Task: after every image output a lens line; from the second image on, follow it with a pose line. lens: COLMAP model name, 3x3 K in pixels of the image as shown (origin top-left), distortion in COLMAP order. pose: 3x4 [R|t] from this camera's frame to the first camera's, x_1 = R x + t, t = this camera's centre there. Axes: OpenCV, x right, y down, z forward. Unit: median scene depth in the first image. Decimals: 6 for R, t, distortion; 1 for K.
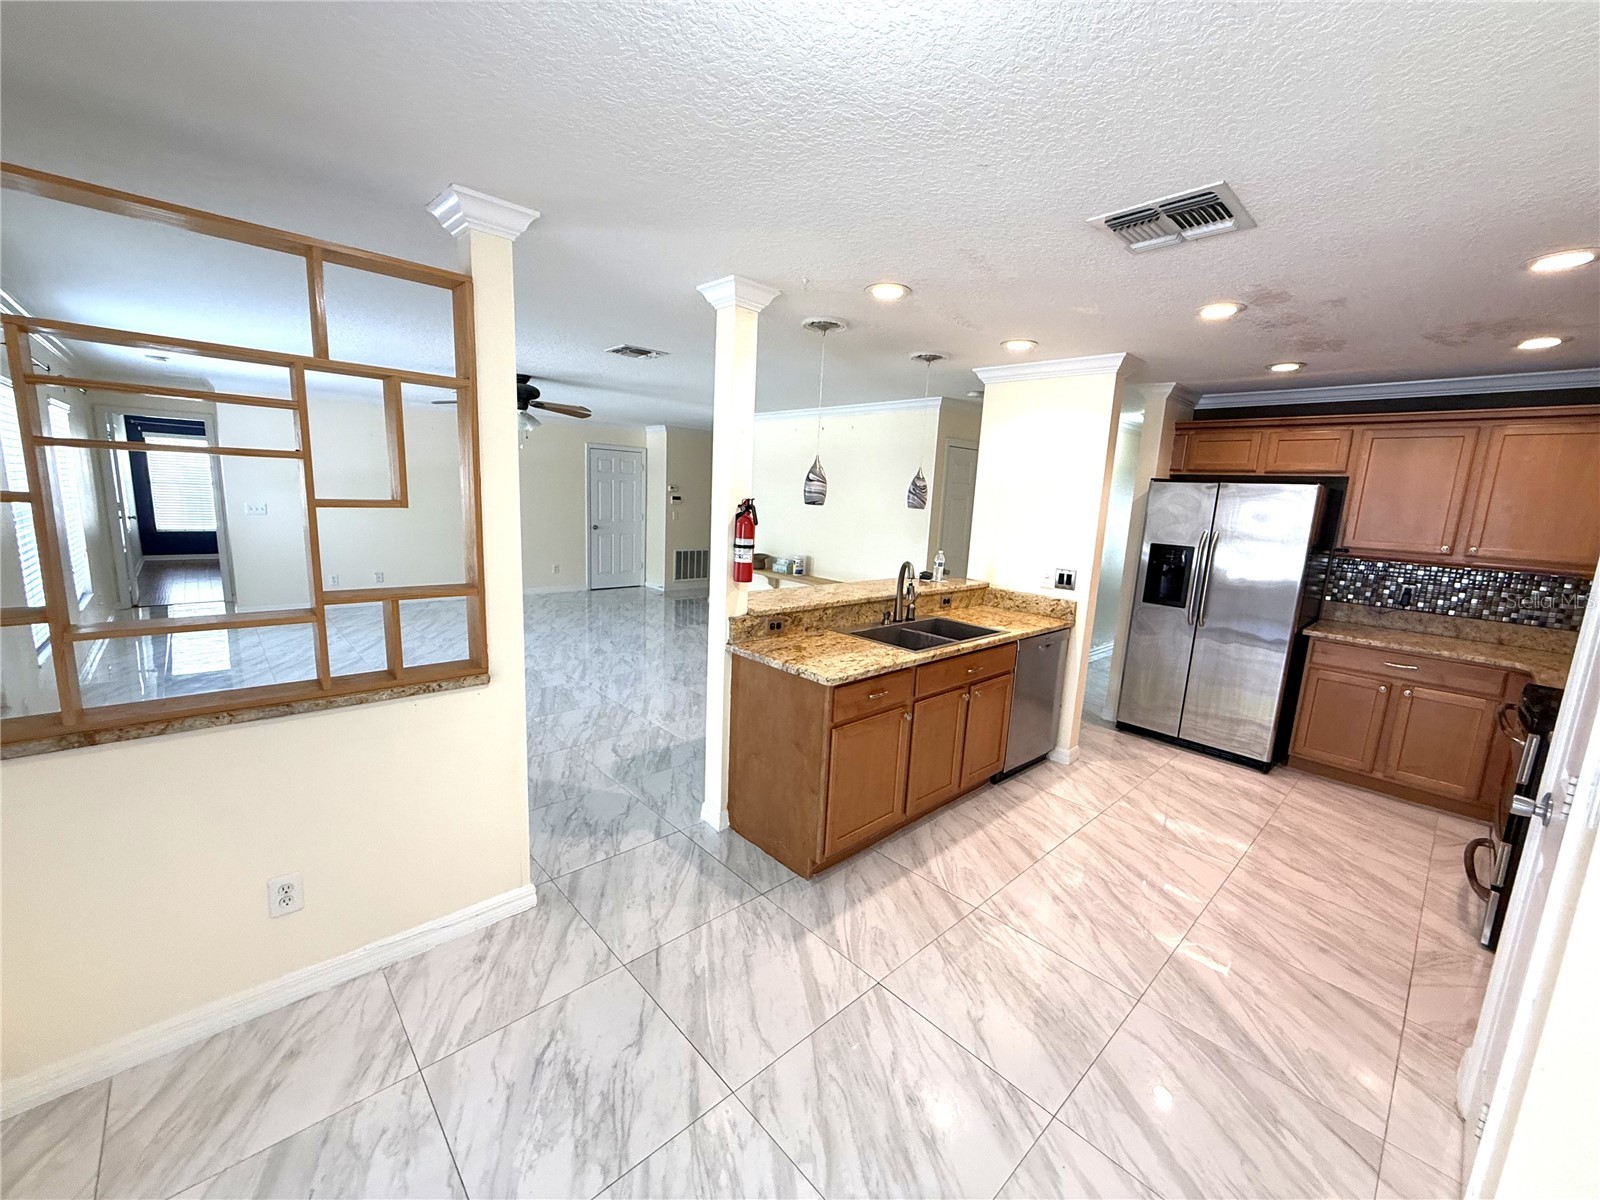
lens RADIAL K [[637.5, 0, 797.6], [0, 637.5, 600.2], [0, 0, 1]] dist [-0.000639, -0.000282]
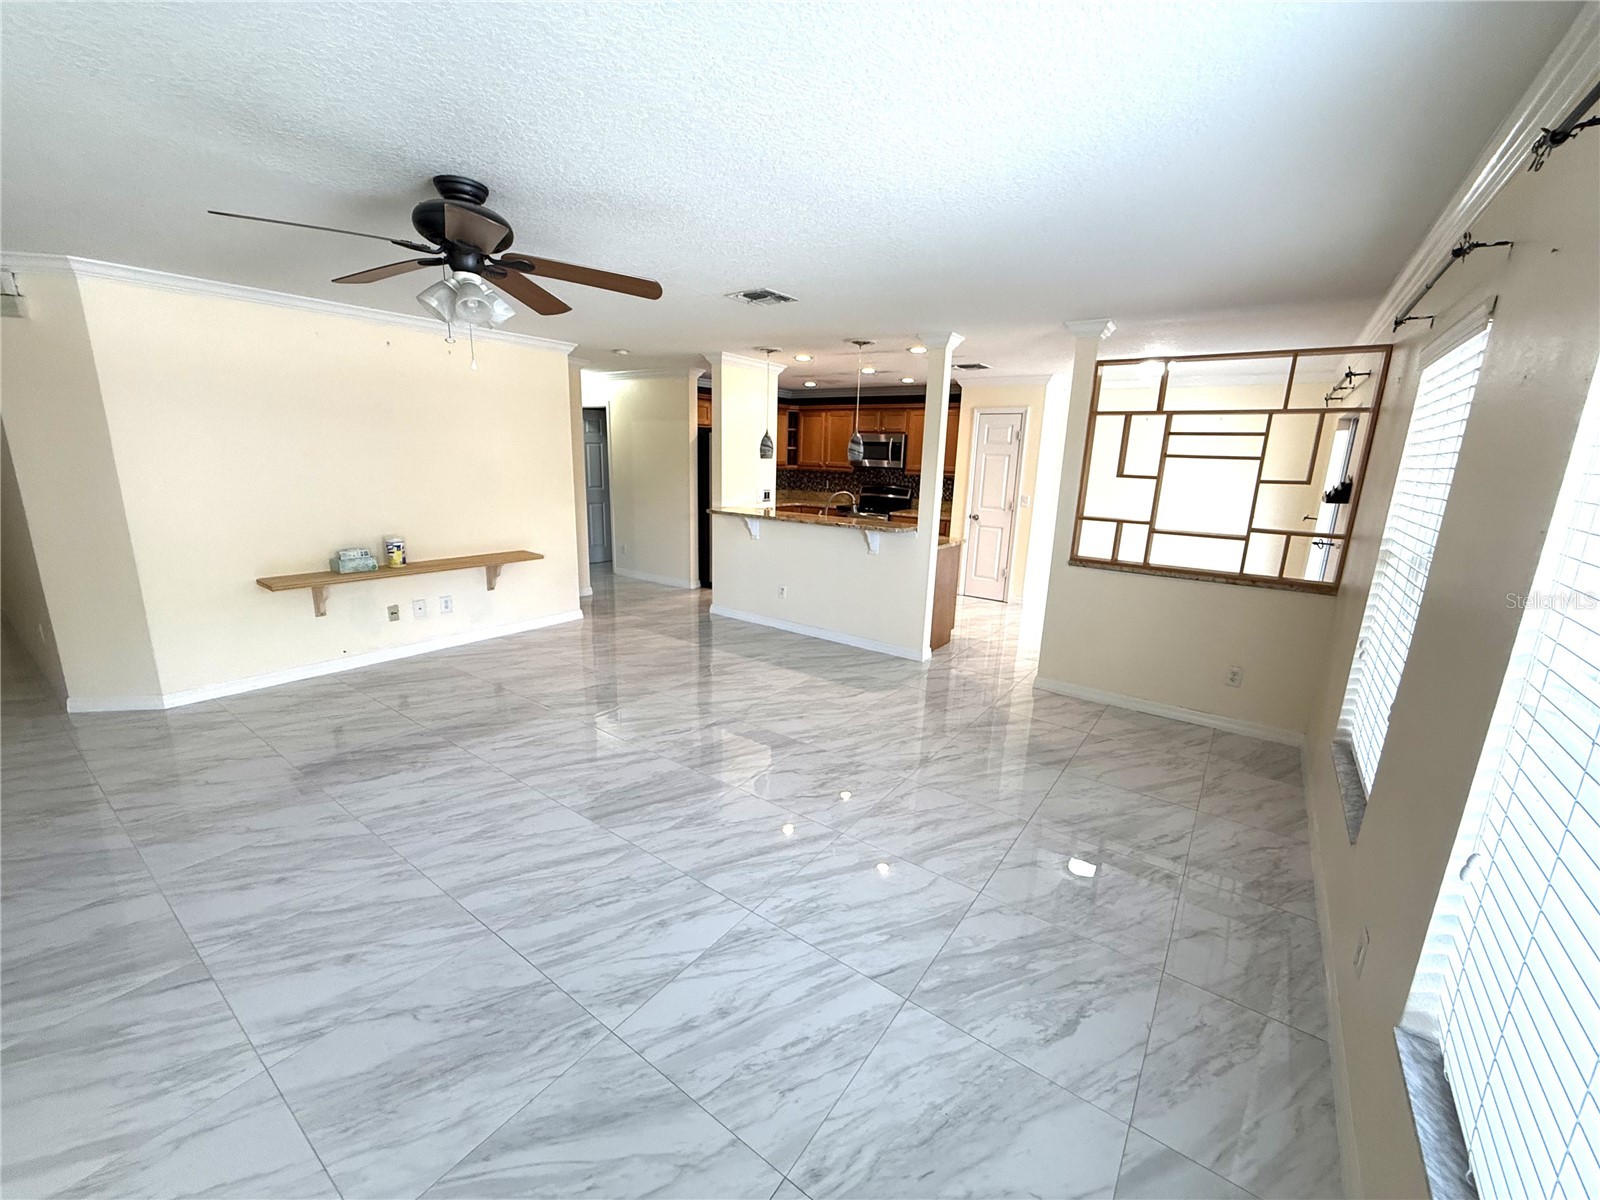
lens RADIAL K [[637.5, 0, 797.6], [0, 637.5, 600.2], [0, 0, 1]] dist [-0.000639, -0.000282]
pose [[-0.190954, -0.272867, 0.942911, -0.680836], [0.128209, 0.945424, 0.299559, -0.143738], [-0.973190, 0.178091, -0.145548, 0.655772]]
